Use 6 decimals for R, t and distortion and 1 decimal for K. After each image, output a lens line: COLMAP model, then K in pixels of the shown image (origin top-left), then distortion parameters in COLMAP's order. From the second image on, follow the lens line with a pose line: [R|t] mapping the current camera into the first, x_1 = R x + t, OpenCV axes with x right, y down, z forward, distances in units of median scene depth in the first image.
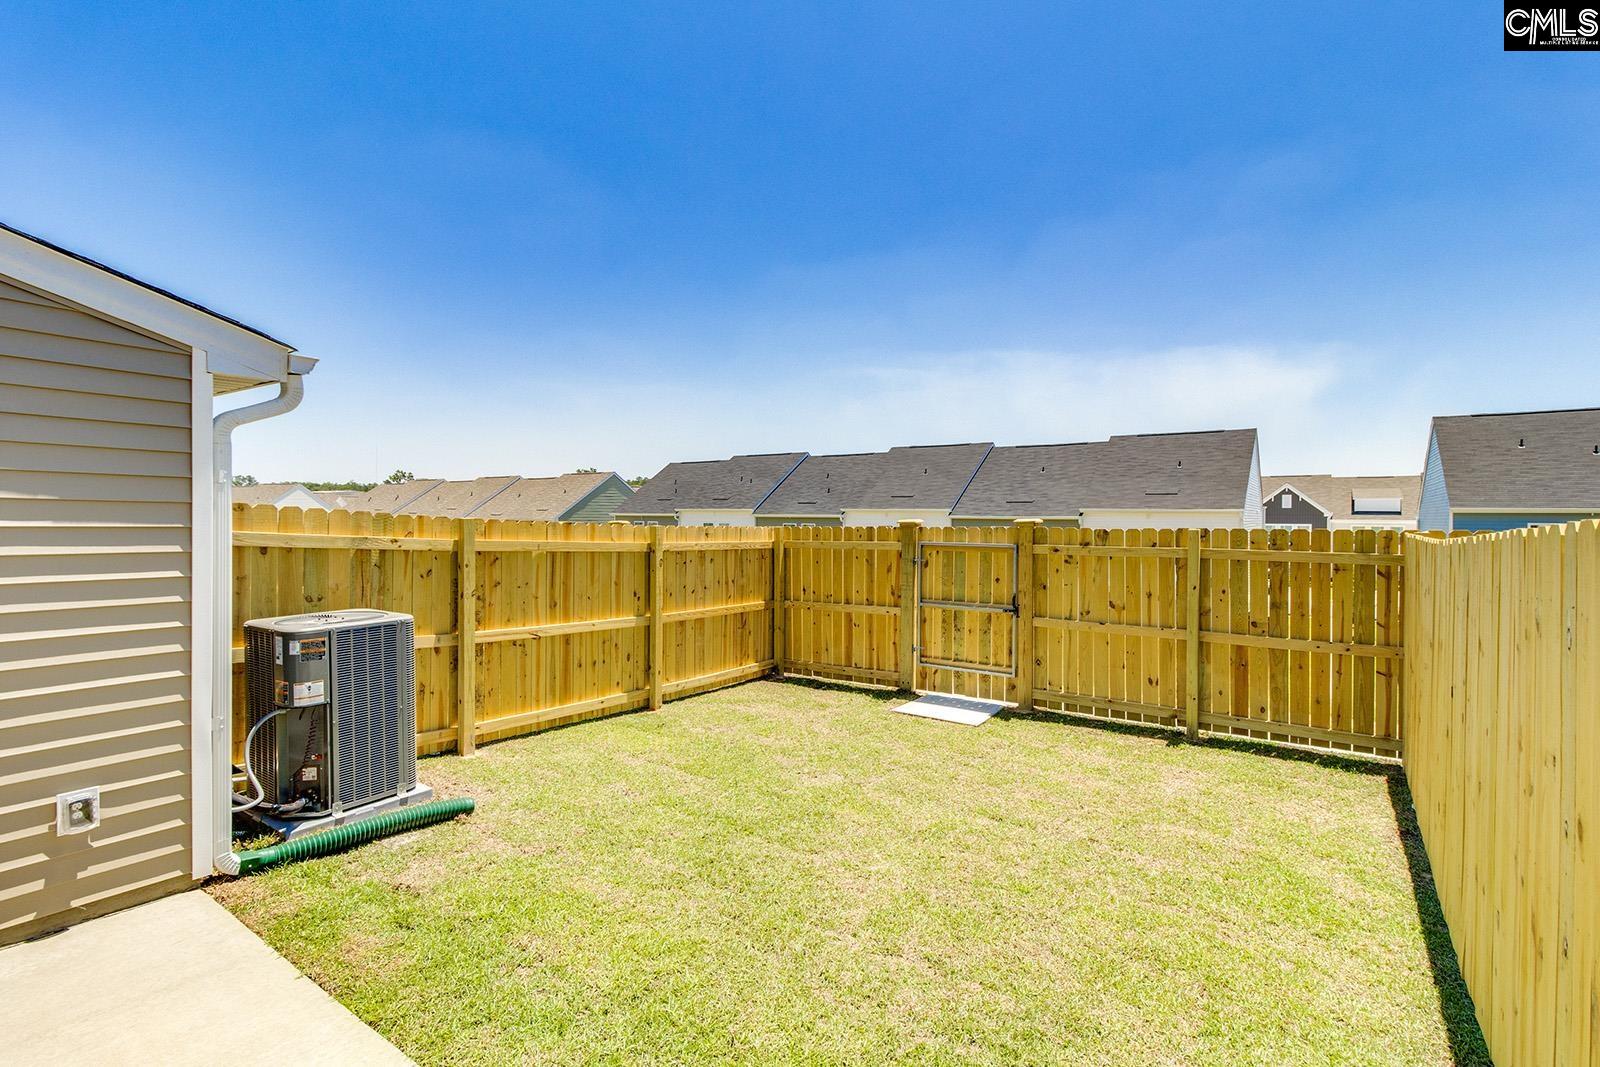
lens RADIAL K [[746.6, 0, 809.7], [0, 746.6, 528.5], [0, 0, 1]] dist [0.000875, -0.000039]
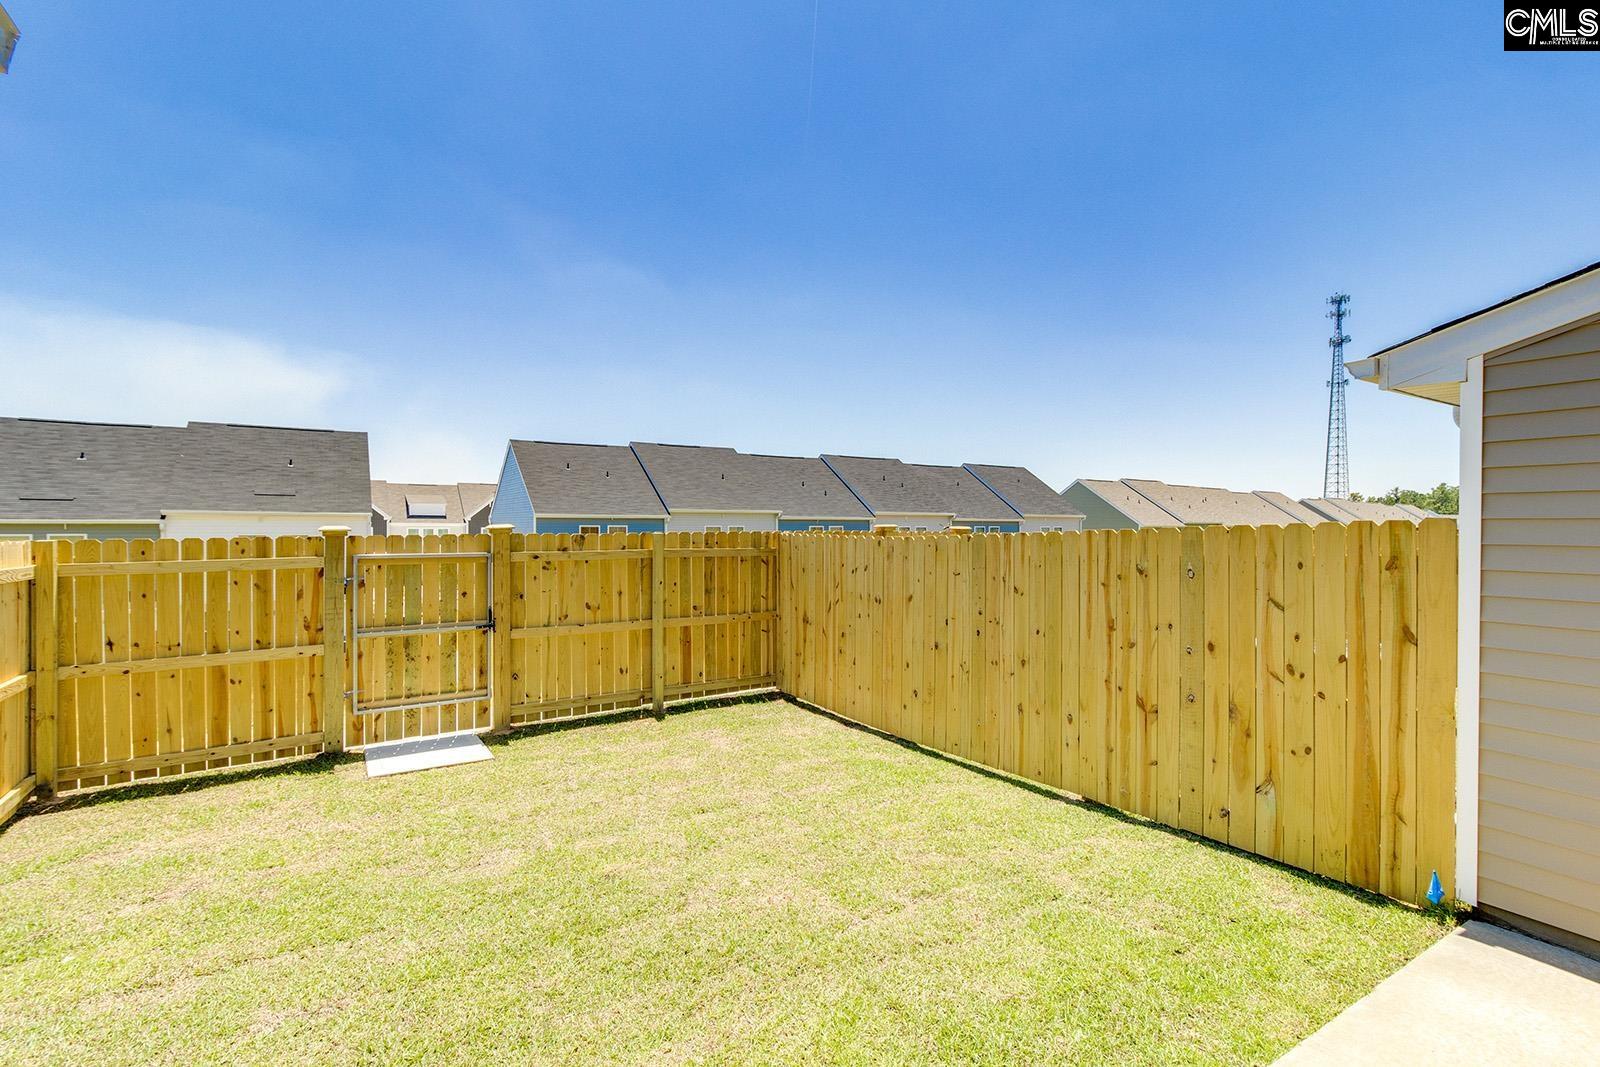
lens RADIAL K [[746.6, 0, 806.2], [0, 746.6, 531.8], [0, 0, 1]] dist [0.000875, -0.000039]
pose [[0.382538, -0.014271, 0.923830, -0.410685], [0.013898, 0.999856, 0.009691, -0.007705], [-0.923835, 0.009132, 0.382681, 0.286782]]
